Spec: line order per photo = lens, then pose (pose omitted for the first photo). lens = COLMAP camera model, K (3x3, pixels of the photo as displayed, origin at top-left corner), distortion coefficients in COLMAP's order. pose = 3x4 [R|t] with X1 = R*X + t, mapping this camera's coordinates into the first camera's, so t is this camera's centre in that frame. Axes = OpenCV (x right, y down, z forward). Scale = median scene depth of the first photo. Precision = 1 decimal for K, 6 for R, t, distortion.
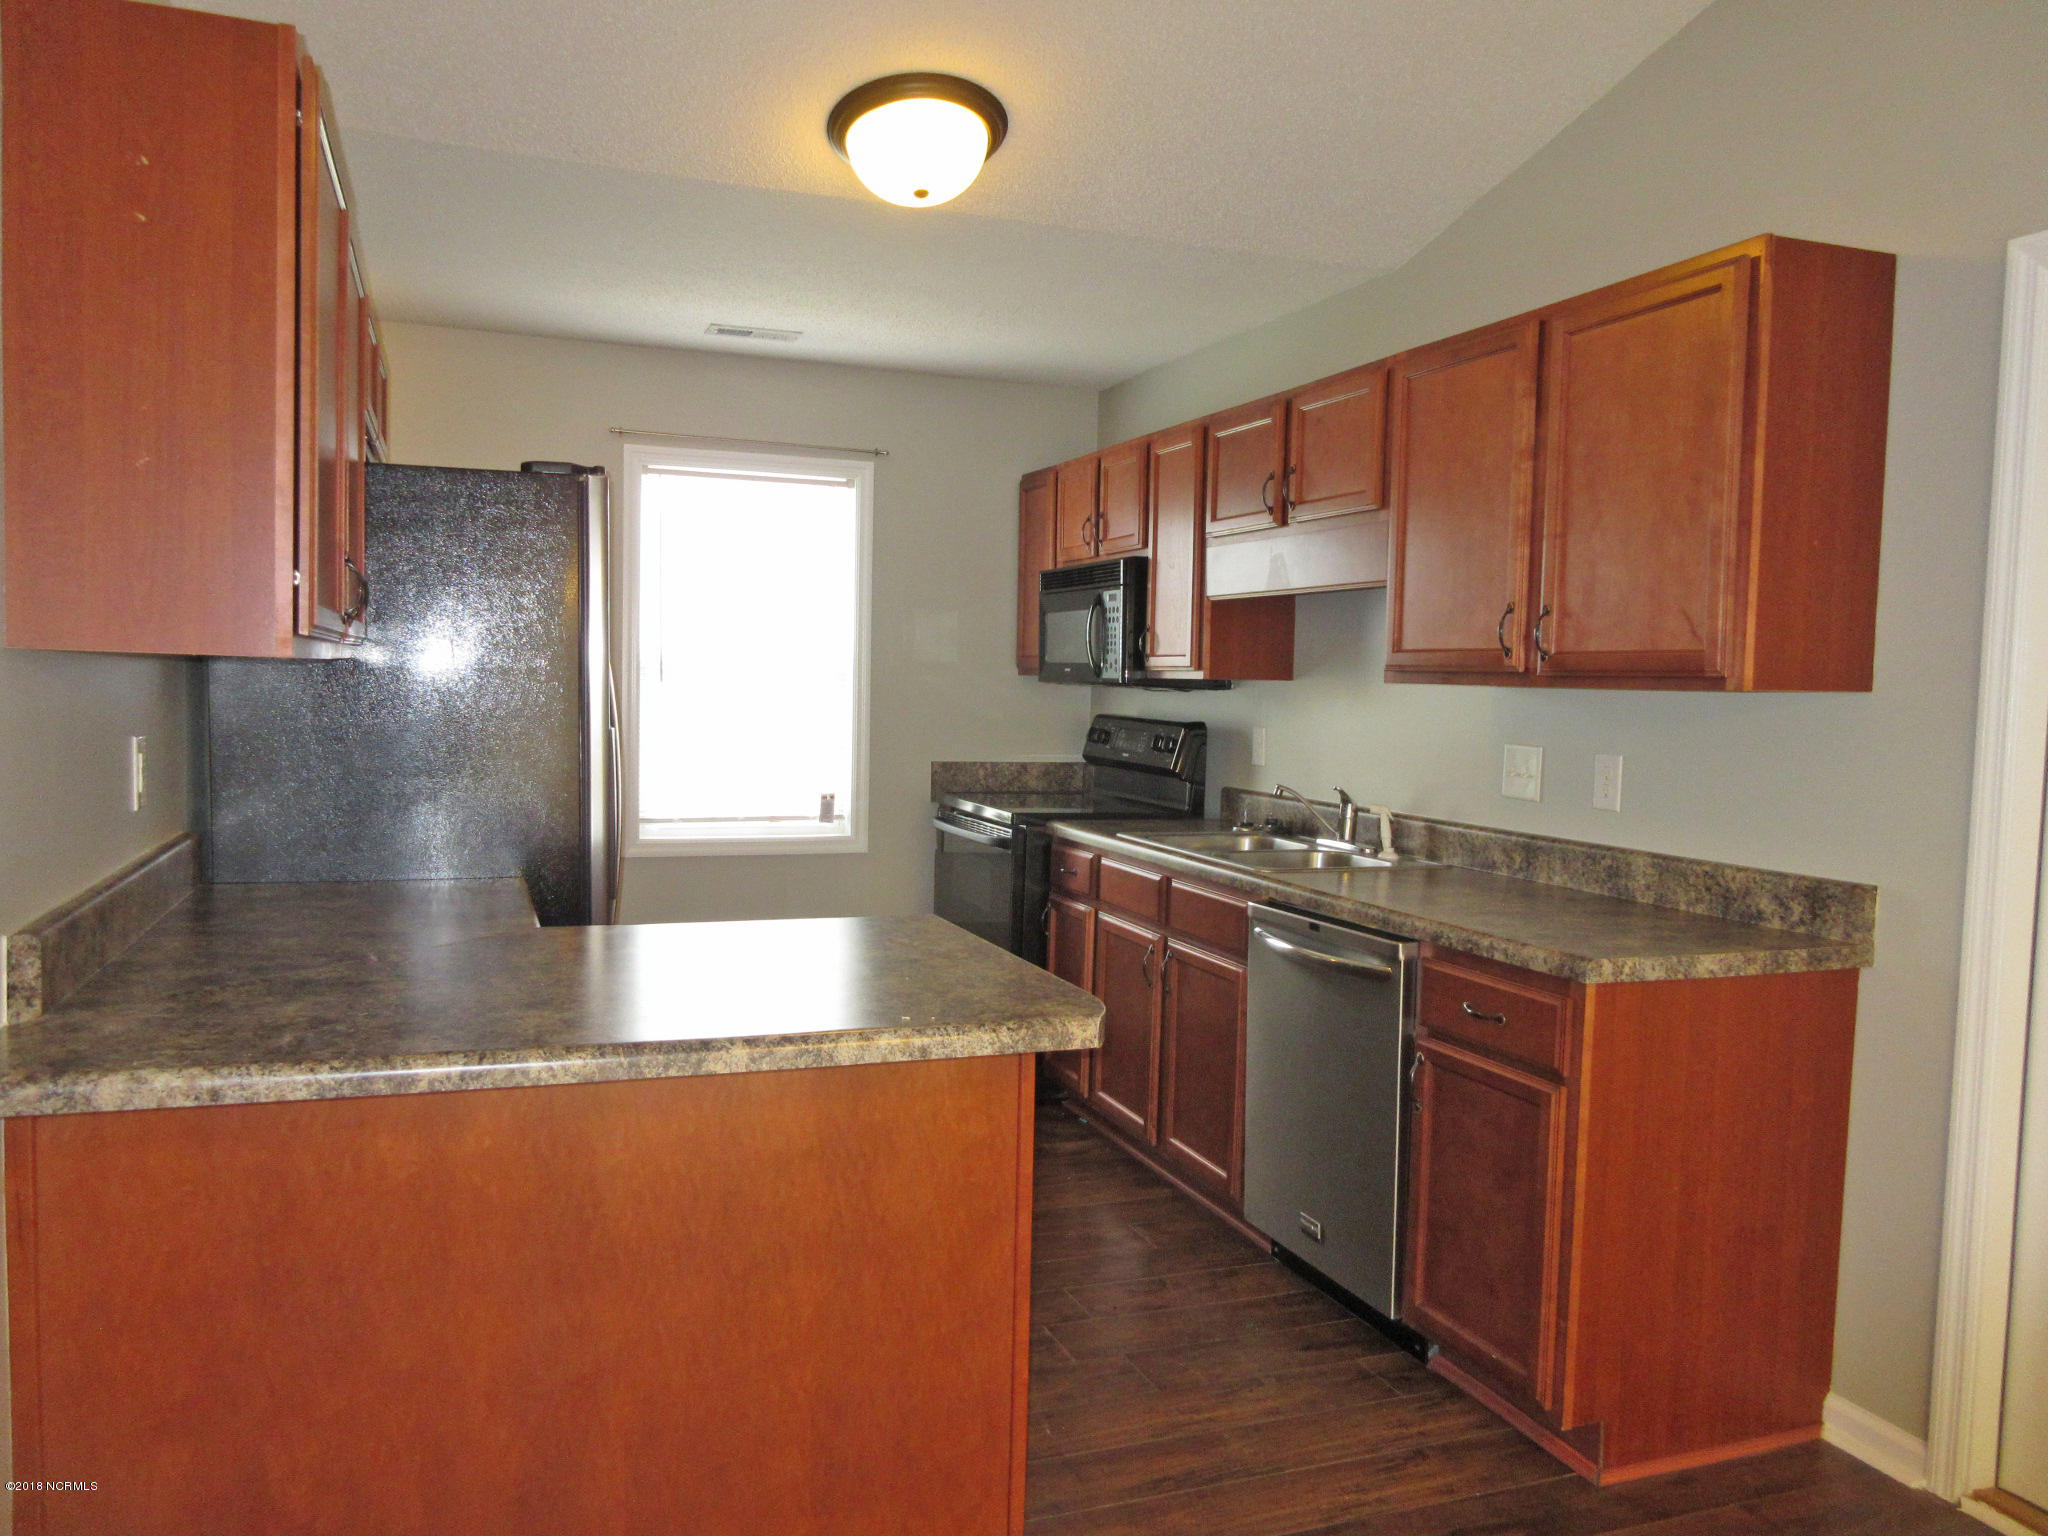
lens RADIAL K [[1516.7, 0, 1035.8], [0, 1516.7, 793.3], [0, 0, 1]] dist [0.007306, -0.007484]
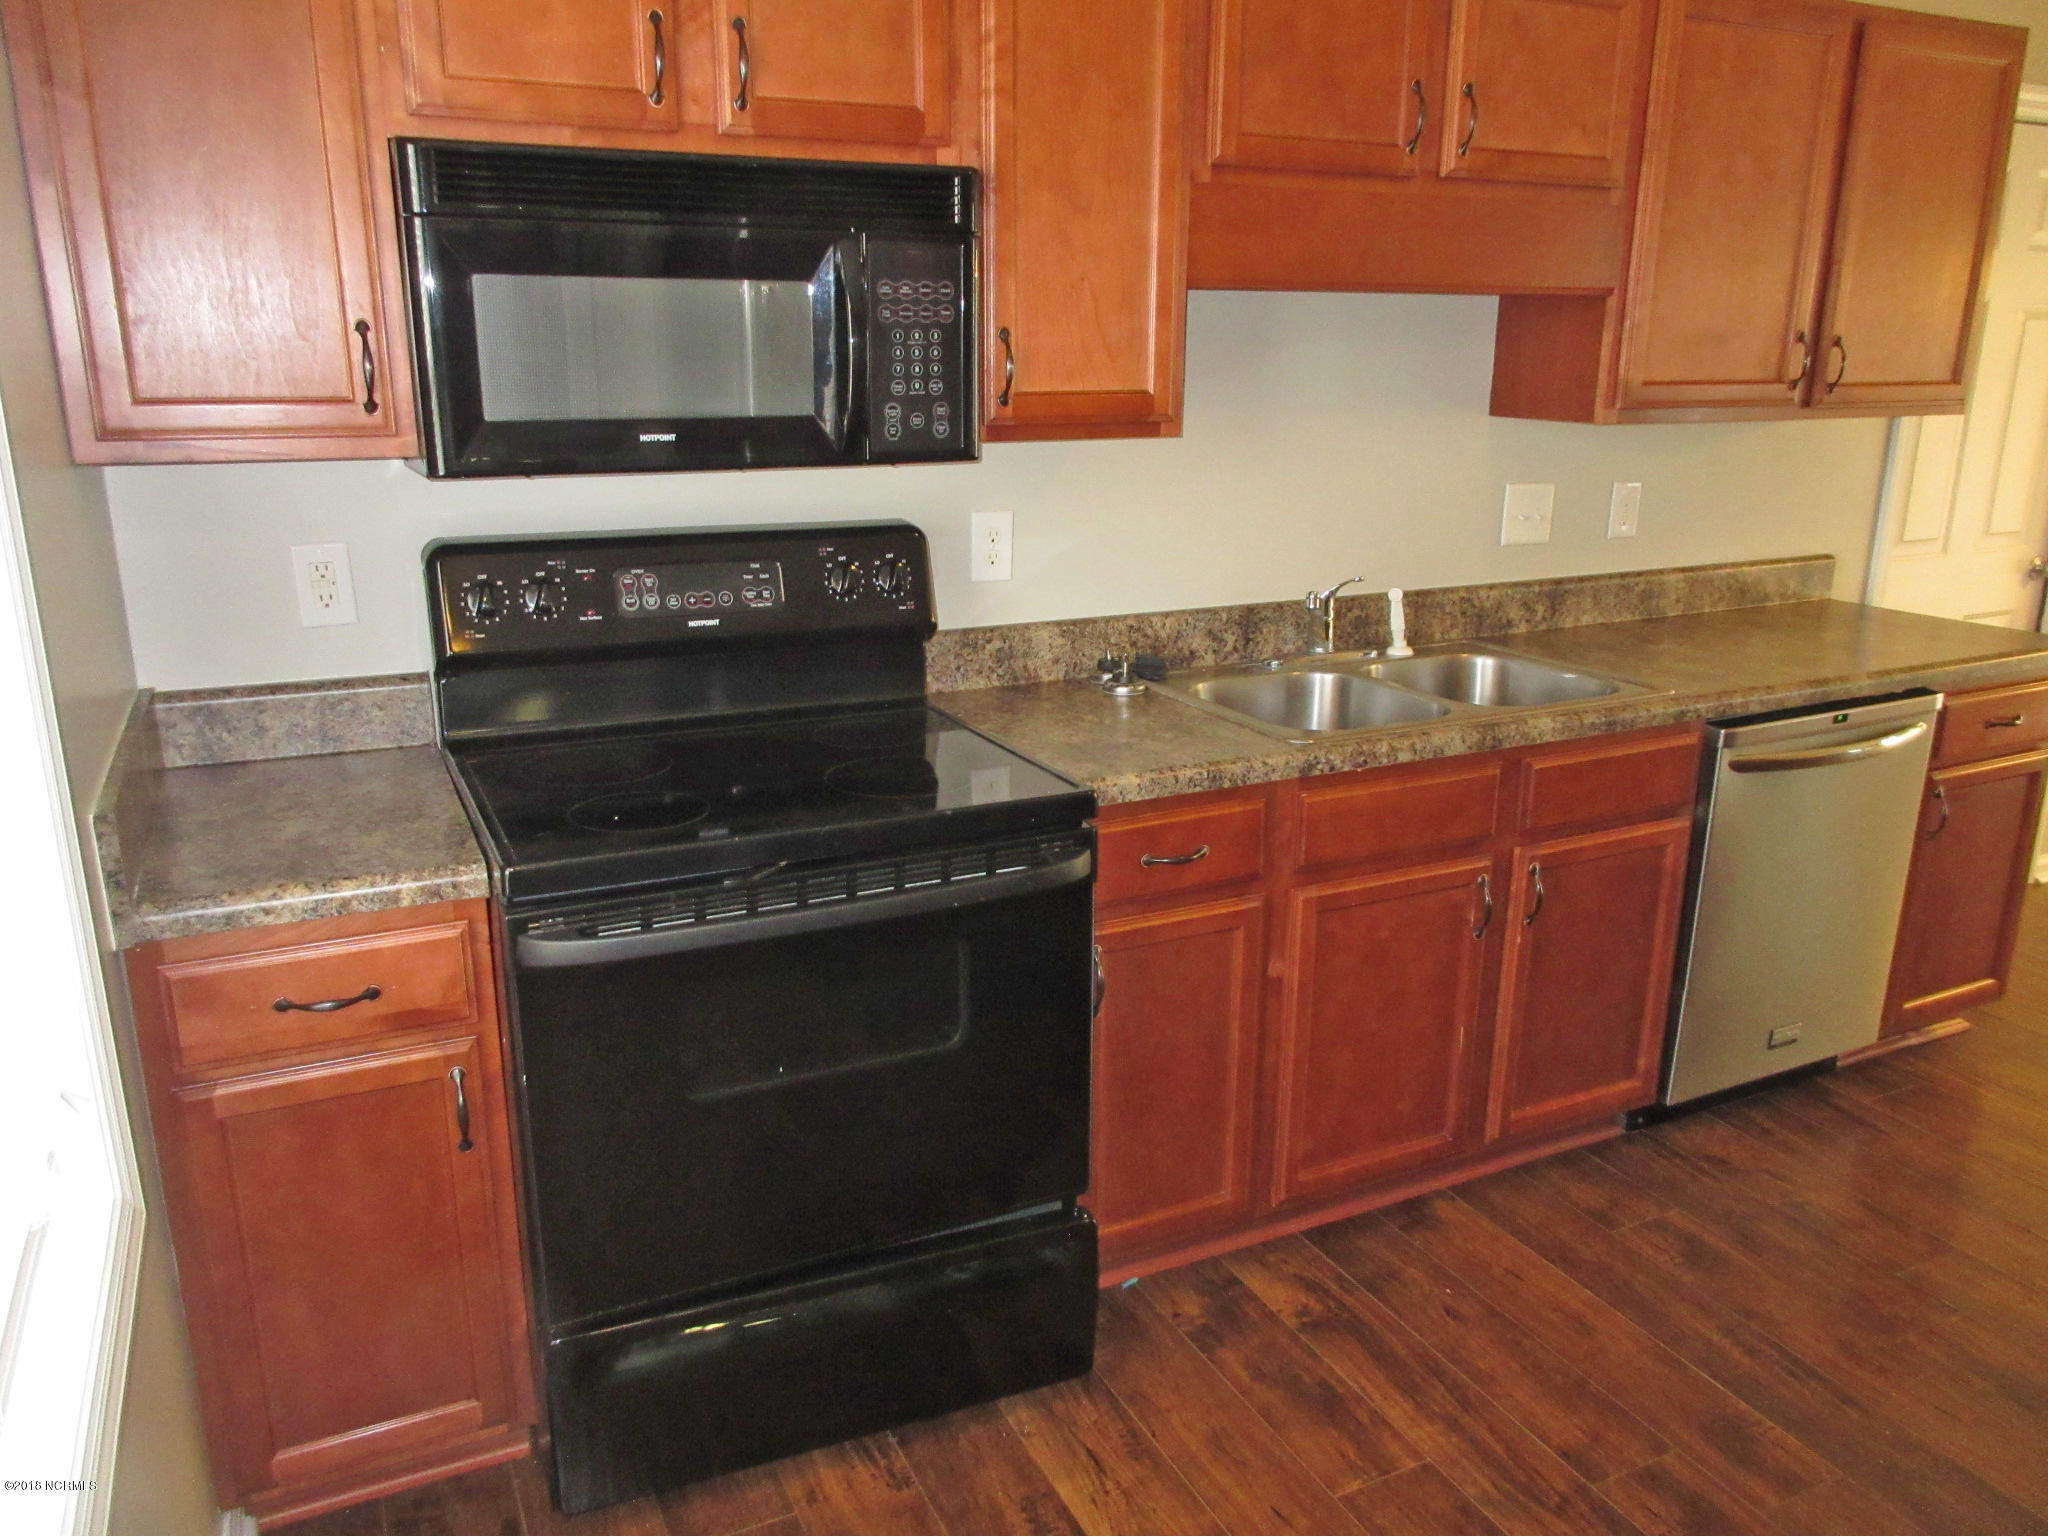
lens RADIAL K [[1516.7, 0, 1021.0], [0, 1516.7, 769.5], [0, 0, 1]] dist [0.007306, -0.007484]
pose [[-0.090647, -0.236708, 0.967343, -0.497576], [0.091745, 0.965226, 0.244787, -0.102505], [-0.991648, 0.110938, -0.065778, 1.204627]]
